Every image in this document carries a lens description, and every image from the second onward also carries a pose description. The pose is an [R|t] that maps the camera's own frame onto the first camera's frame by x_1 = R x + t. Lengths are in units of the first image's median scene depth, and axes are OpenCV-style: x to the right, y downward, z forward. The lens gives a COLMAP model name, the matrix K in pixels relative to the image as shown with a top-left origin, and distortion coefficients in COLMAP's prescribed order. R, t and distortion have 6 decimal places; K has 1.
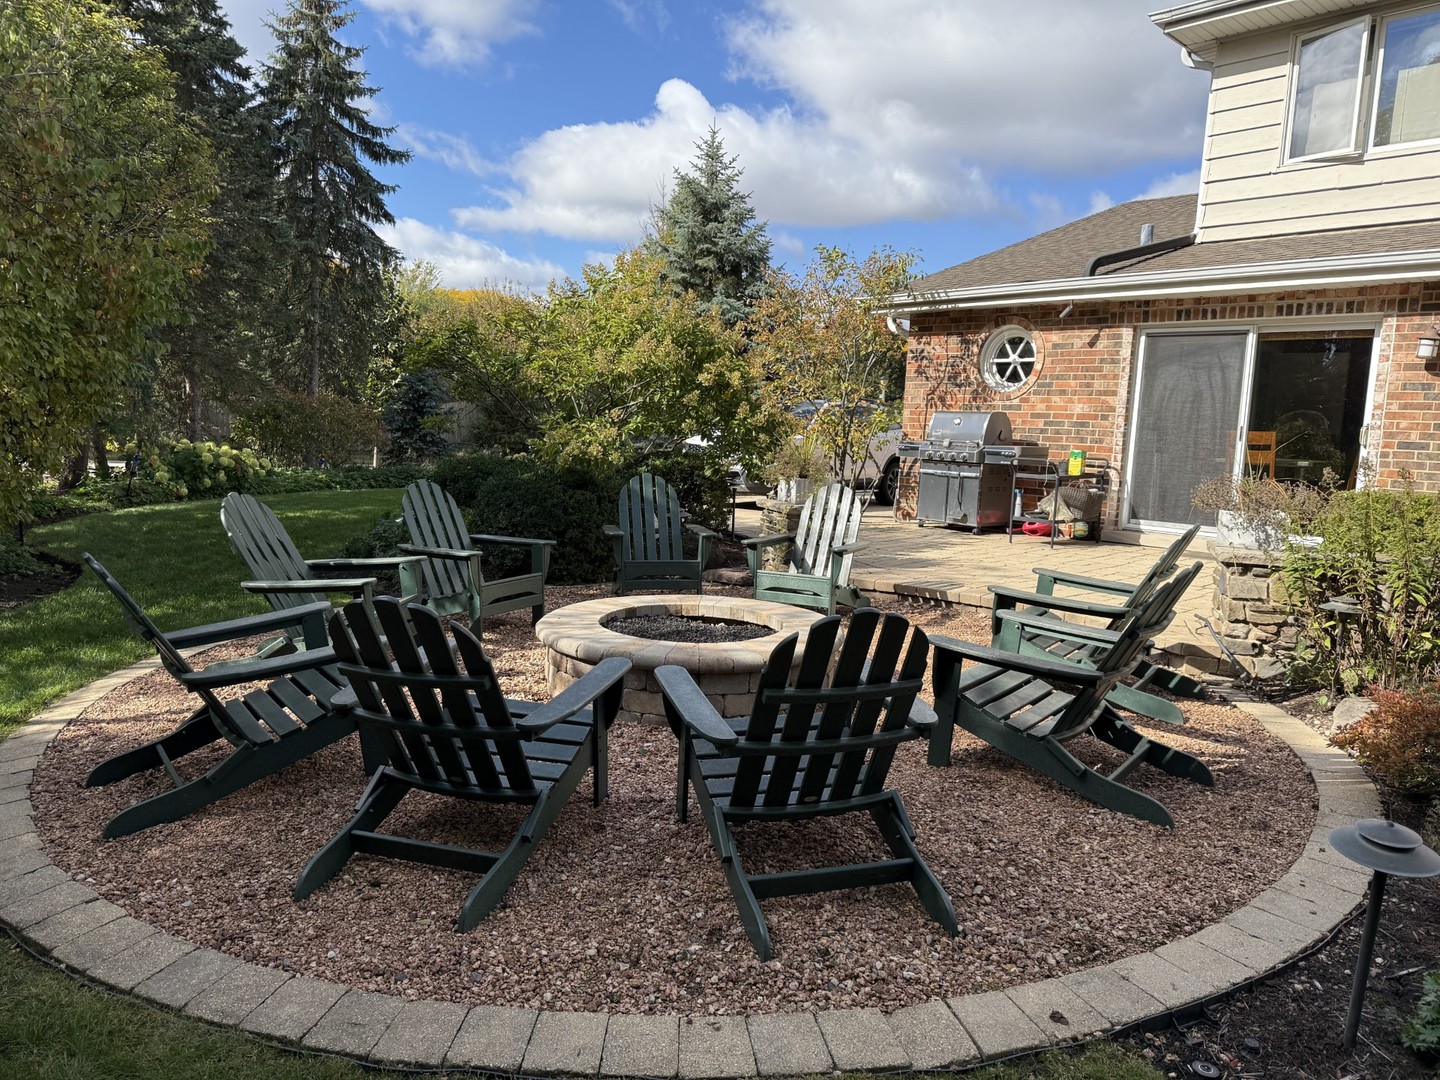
lens RADIAL K [[868.6, 0, 720.0], [0, 868.6, 540.0], [0, 0, 1]] dist [-0.002056, -0.000620]
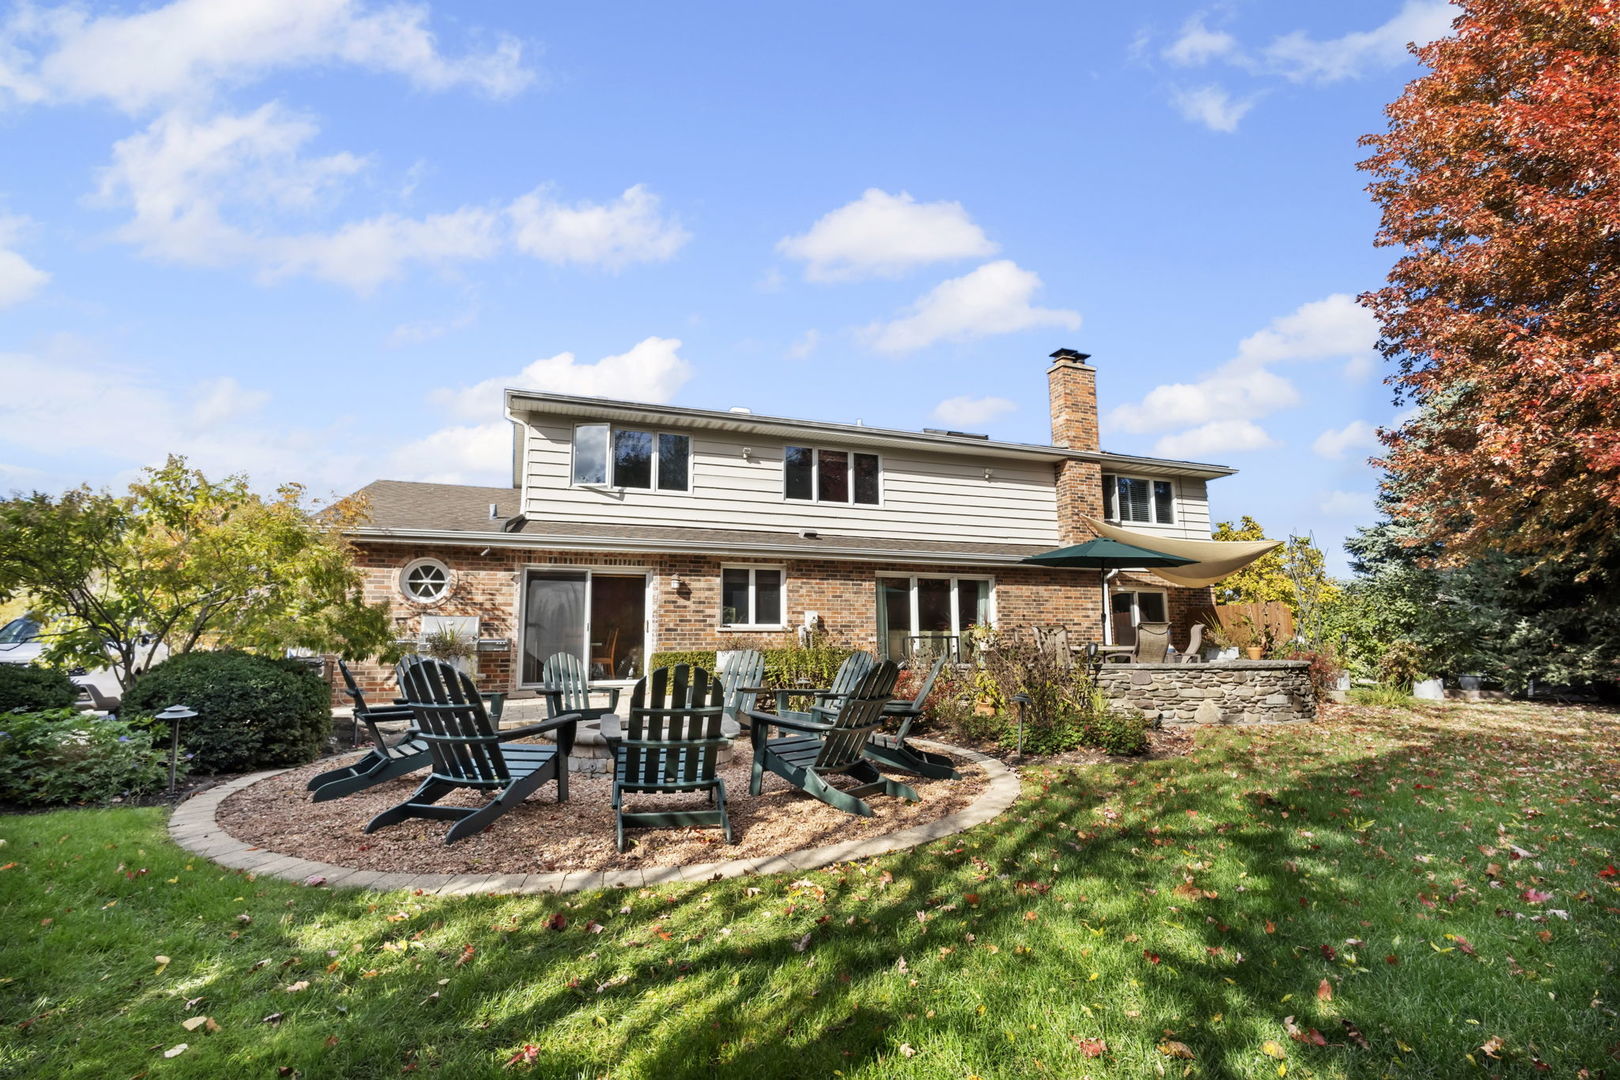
lens RADIAL K [[748.1, 0, 810.0], [0, 748.1, 540.0], [0, 0, 1]] dist [0.002472, 0.000228]
pose [[0.486535, 0.120937, 0.865250, -0.520465], [0.147140, 0.964883, -0.217601, 0.103389], [-0.861181, 0.233183, 0.451655, -0.127481]]
